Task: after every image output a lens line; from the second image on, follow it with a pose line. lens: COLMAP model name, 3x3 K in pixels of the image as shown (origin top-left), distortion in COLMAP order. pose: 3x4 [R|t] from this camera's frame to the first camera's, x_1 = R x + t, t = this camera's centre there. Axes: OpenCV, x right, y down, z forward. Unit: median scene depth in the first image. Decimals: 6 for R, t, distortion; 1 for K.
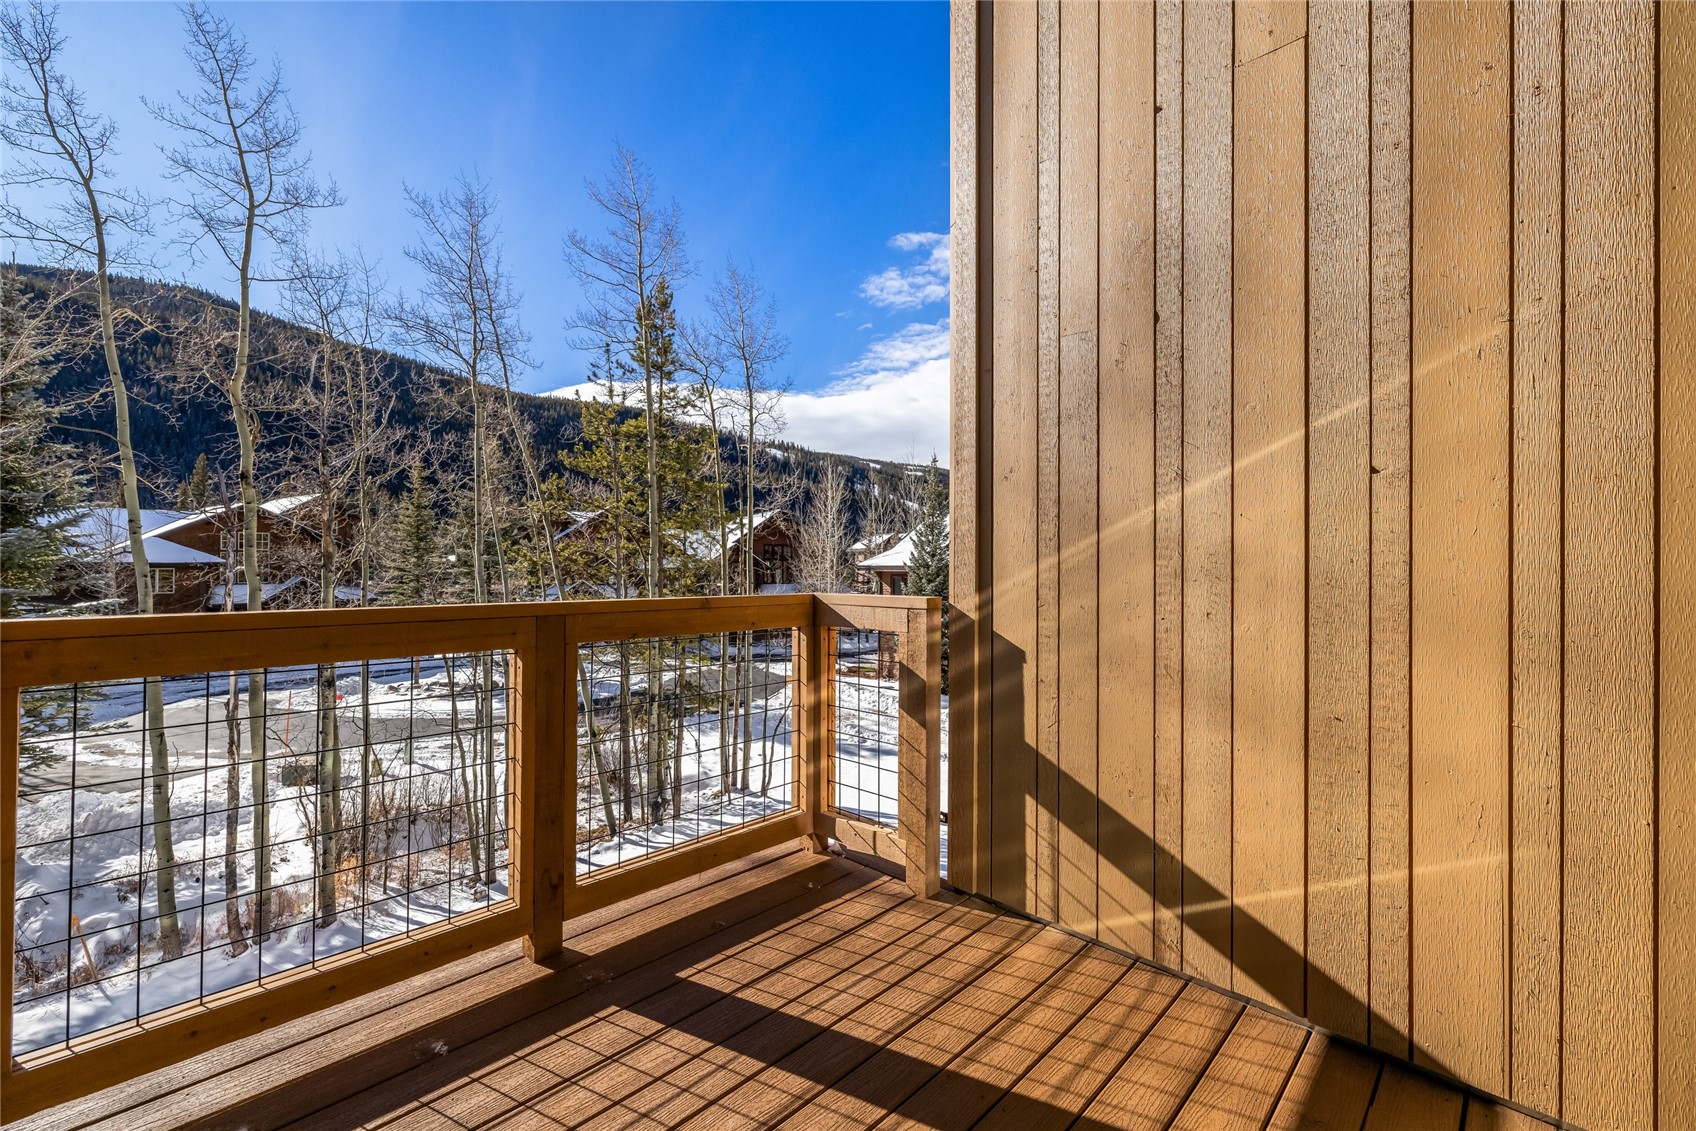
lens RADIAL K [[706.0, 0, 839.6], [0, 706.0, 562.1], [0, 0, 1]] dist [0.003768, 0.001553]
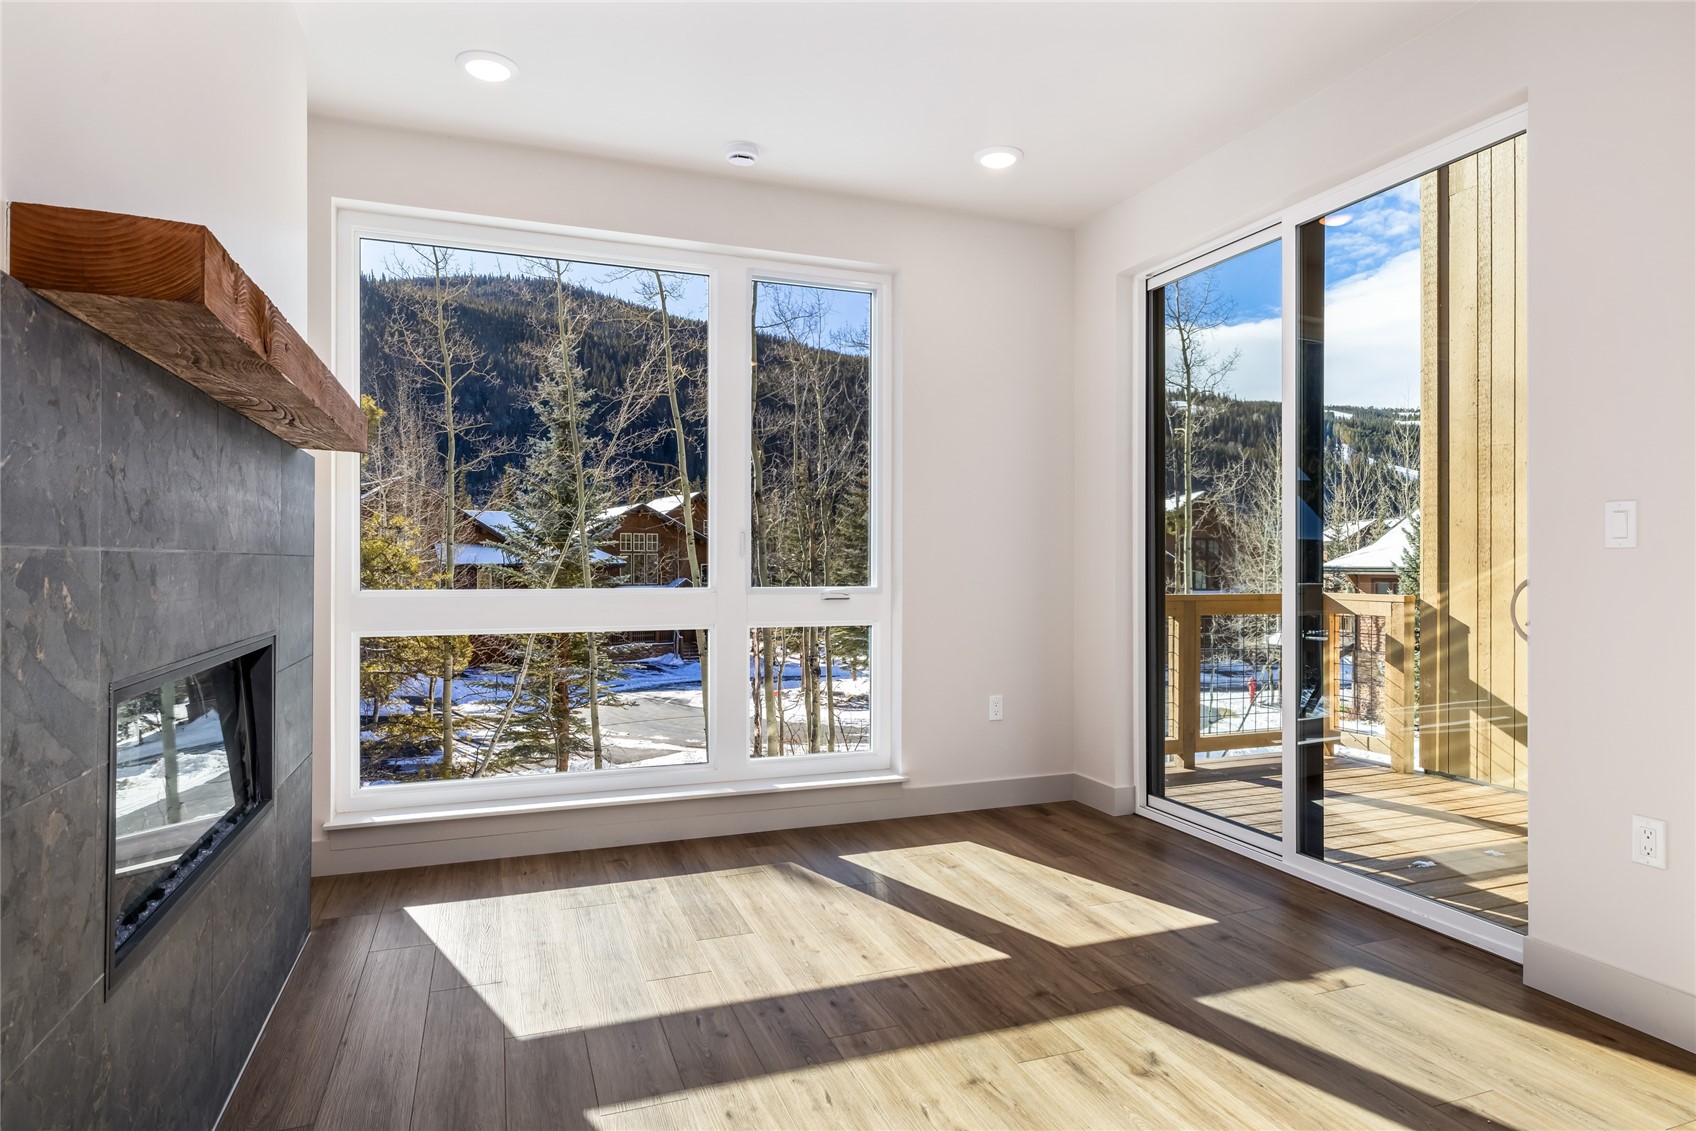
lens RADIAL K [[947.5, 0, 845.3], [0, 947.5, 562.5], [0, 0, 1]] dist [0.002166, -0.000202]
pose [[0.907517, -0.002202, -0.420011, -0.018448], [0.003218, 0.999993, 0.001712, -0.004951], [0.420004, -0.002905, 0.907518, -0.218065]]
